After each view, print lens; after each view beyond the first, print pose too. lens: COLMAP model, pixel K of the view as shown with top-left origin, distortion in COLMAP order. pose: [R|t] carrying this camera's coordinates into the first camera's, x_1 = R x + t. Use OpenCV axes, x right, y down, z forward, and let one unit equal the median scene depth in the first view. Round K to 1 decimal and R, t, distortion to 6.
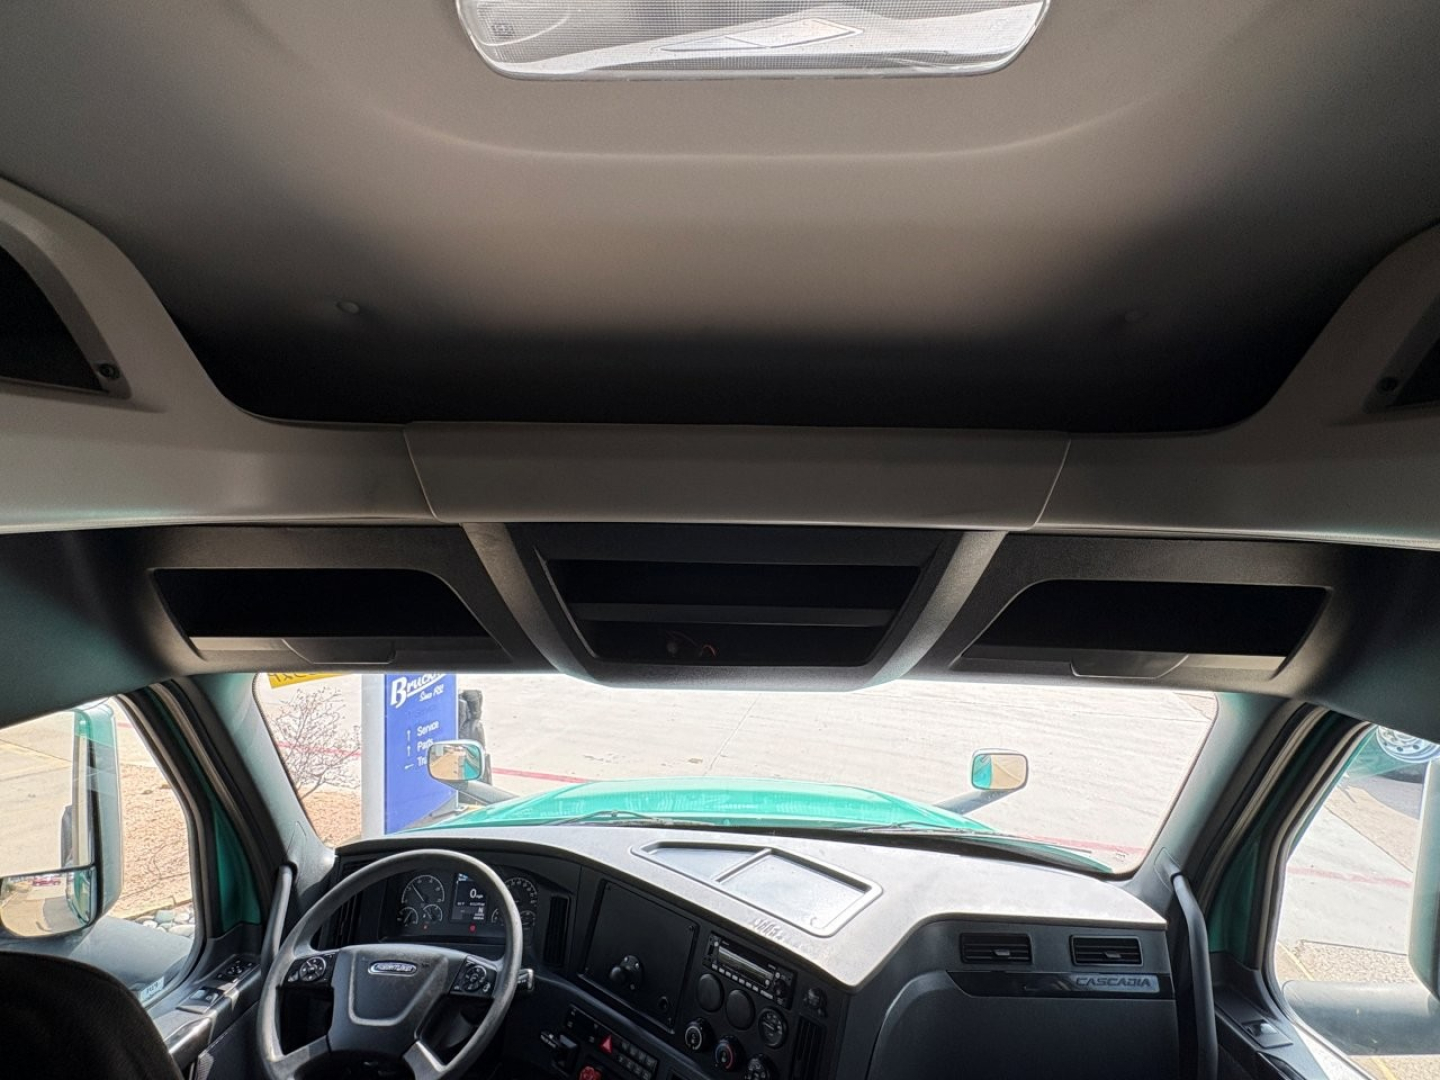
lens RADIAL K [[719.6, 0, 714.1], [0, 719.6, 542.0], [0, 0, 1]] dist [0.001432, -0.000009]
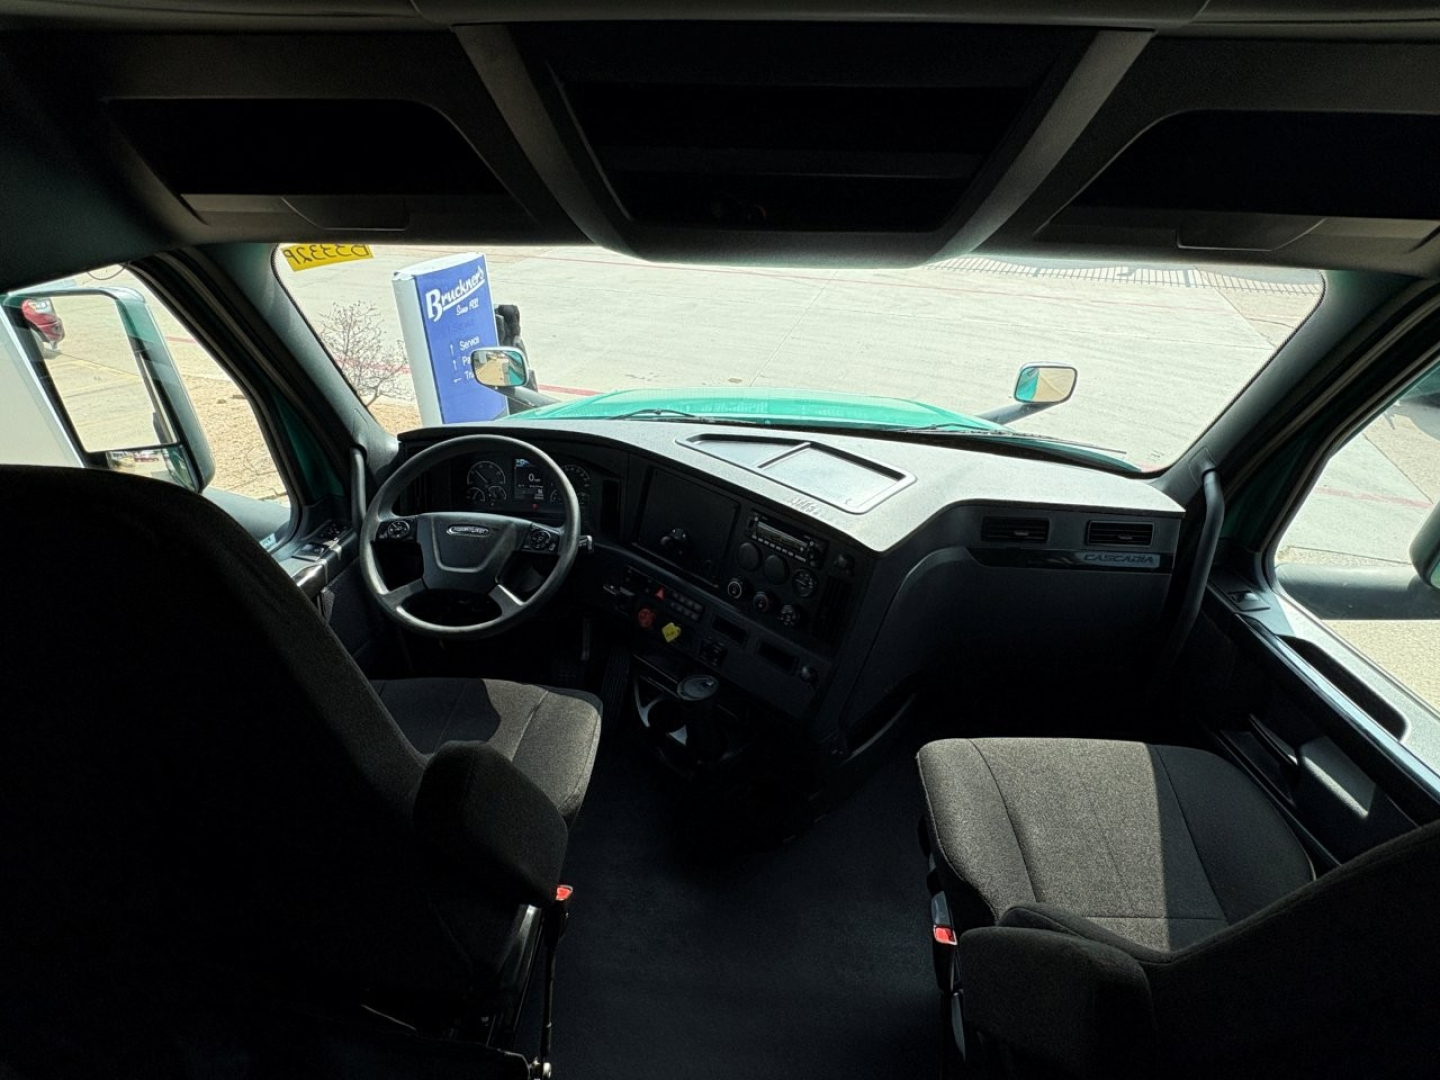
lens RADIAL K [[717.5, 0, 716.7], [0, 717.5, 544.0], [0, 0, 1]] dist [0.001466, 0.001359]
pose [[0.998728, 0.024090, -0.044306, -0.007231], [0.000616, 0.872640, 0.488364, 0.057136], [0.050428, -0.487770, 0.871514, 0.029199]]
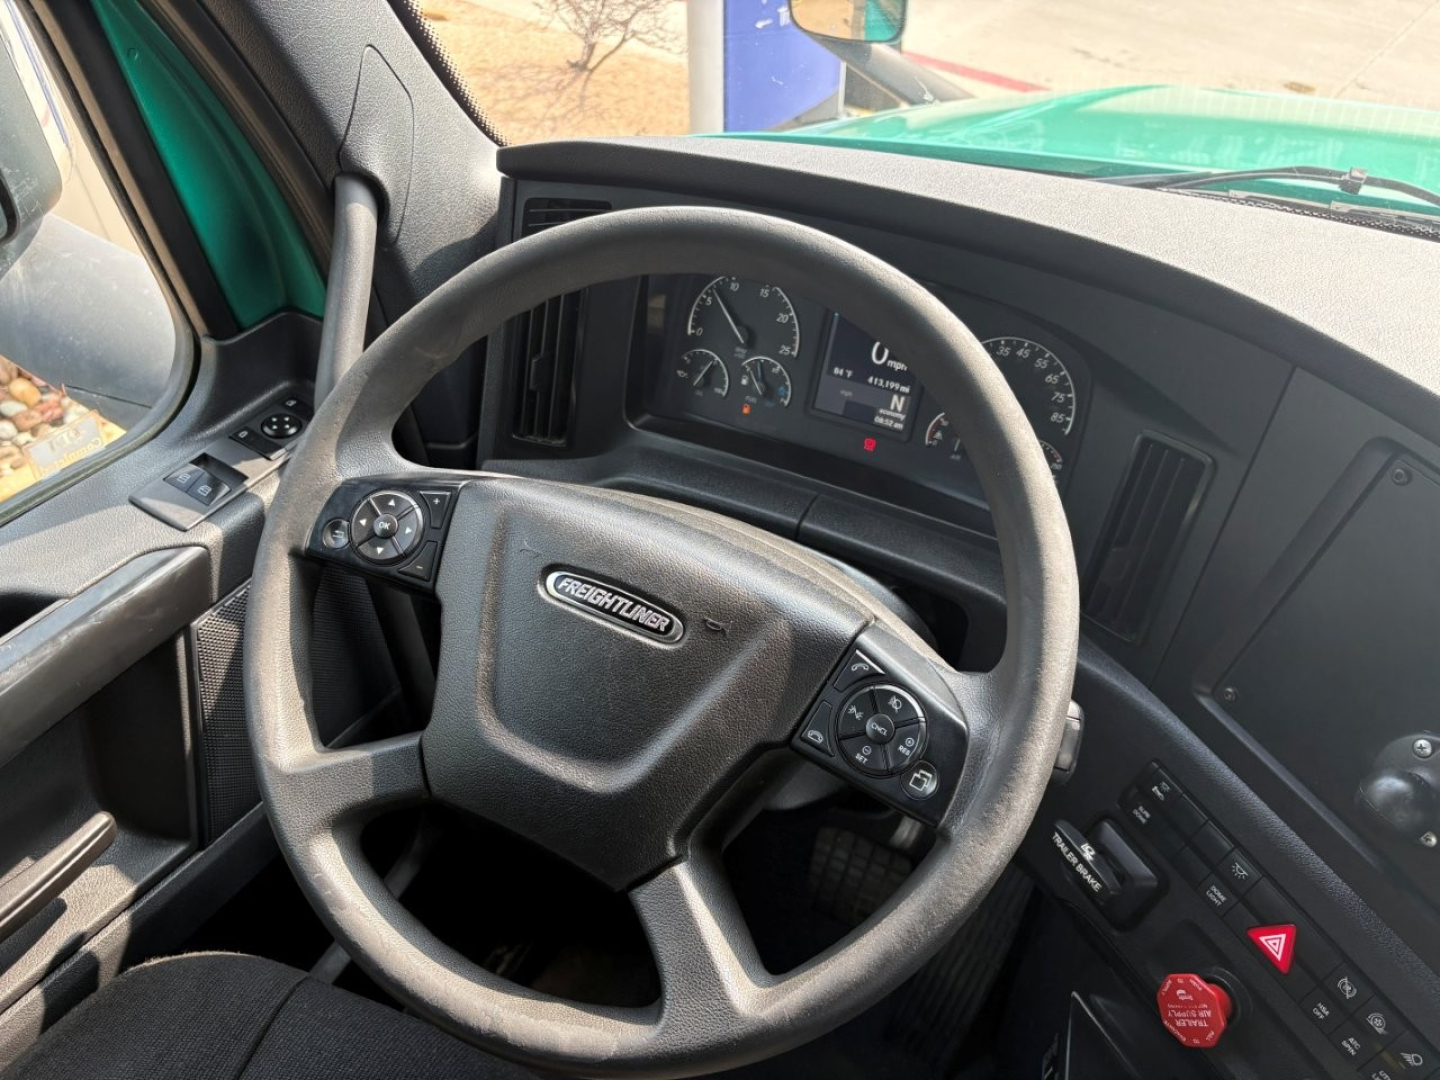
lens RADIAL K [[1105.5, 0, 728.7], [0, 1105.5, 548.2], [0, 0, 1]] dist [0.025064, -0.003024]
pose [[0.904682, 0.274472, -0.325907, -0.241696], [0.001826, 0.762379, 0.647128, 0.264924], [0.426083, -0.586040, 0.689209, 0.662034]]
